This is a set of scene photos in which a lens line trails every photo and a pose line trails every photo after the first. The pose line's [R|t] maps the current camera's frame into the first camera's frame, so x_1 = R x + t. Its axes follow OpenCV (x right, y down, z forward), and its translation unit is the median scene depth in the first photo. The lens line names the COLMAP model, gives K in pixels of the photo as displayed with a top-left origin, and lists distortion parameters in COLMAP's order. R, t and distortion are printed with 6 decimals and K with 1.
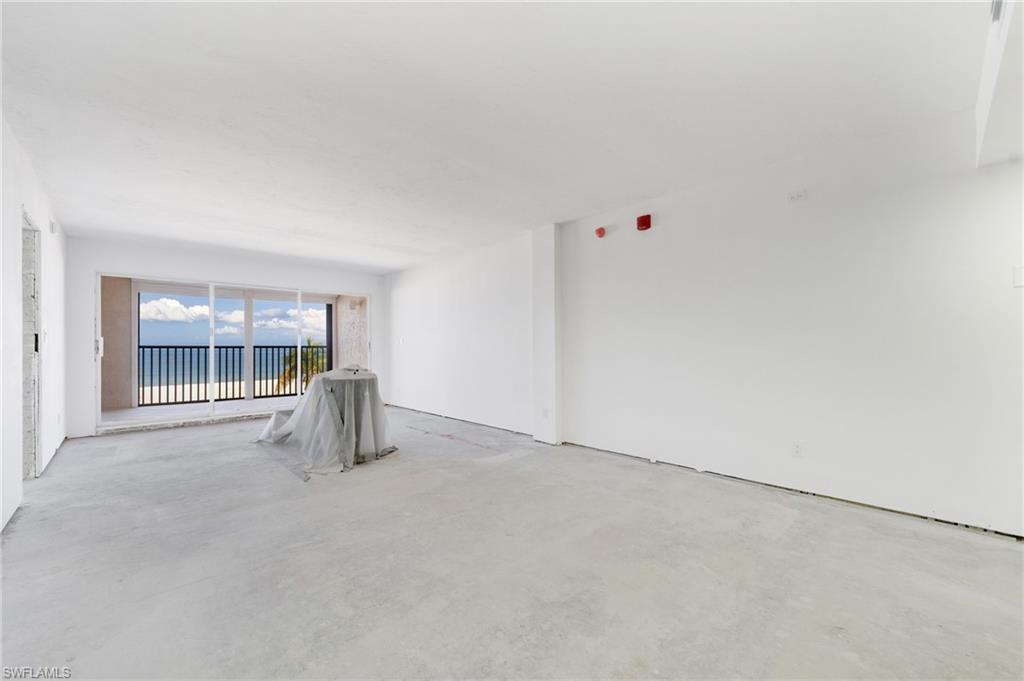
lens RADIAL K [[416.5, 0, 512.0], [0, 416.5, 340.5], [0, 0, 1]] dist [-0.000858, 0.000225]
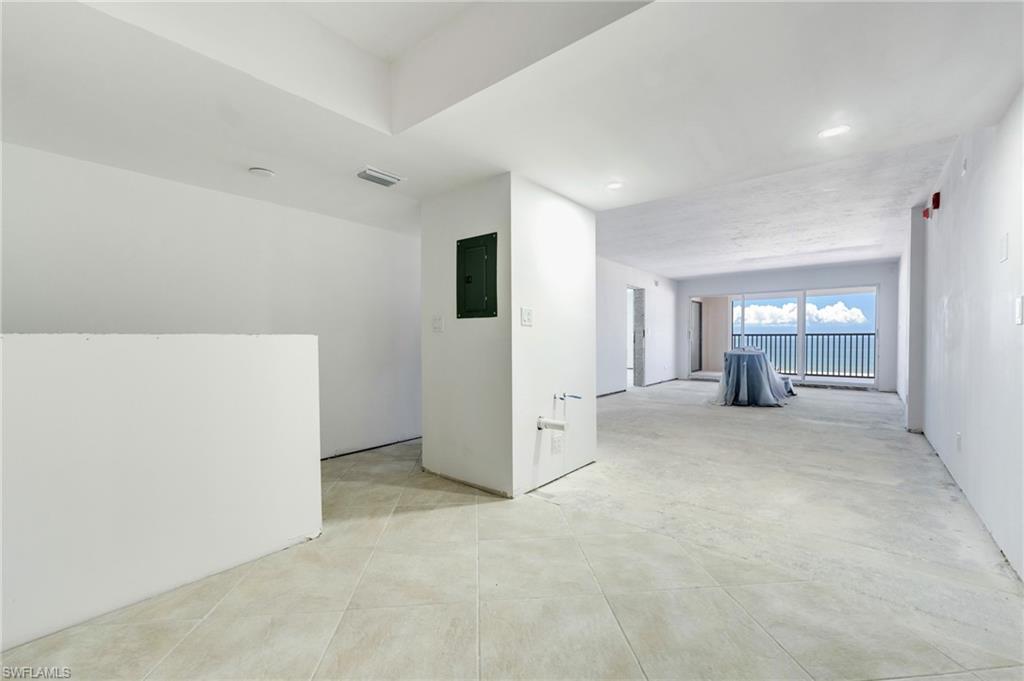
lens RADIAL K [[431.5, 0, 509.0], [0, 431.5, 349.6], [0, 0, 1]] dist [-0.002428, 0.000046]
pose [[0.103820, 0.030410, -0.994131, 1.246249], [0.019926, 0.999268, 0.032648, 0.000924], [0.994396, -0.023199, 0.103138, -0.079308]]
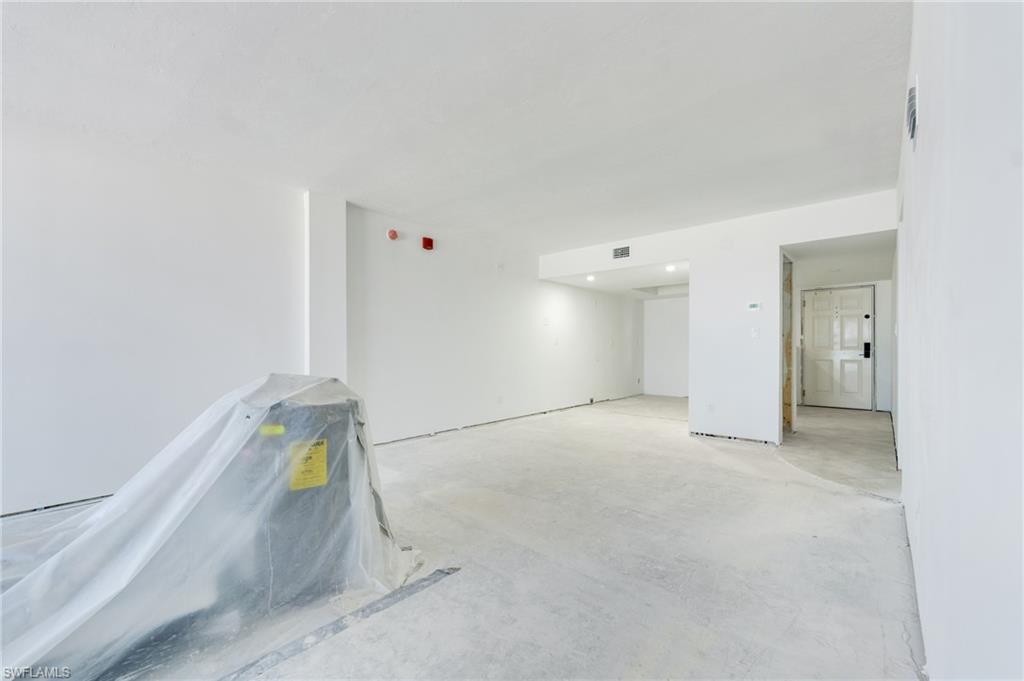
lens RADIAL K [[431.5, 0, 509.0], [0, 431.5, 349.6], [0, 0, 1]] dist [-0.002428, 0.000046]
pose [[-0.110404, 0.002872, 0.993883, -1.010522], [-0.020275, 0.999781, -0.005141, 0.033951], [-0.993680, -0.020718, -0.110322, 0.924473]]
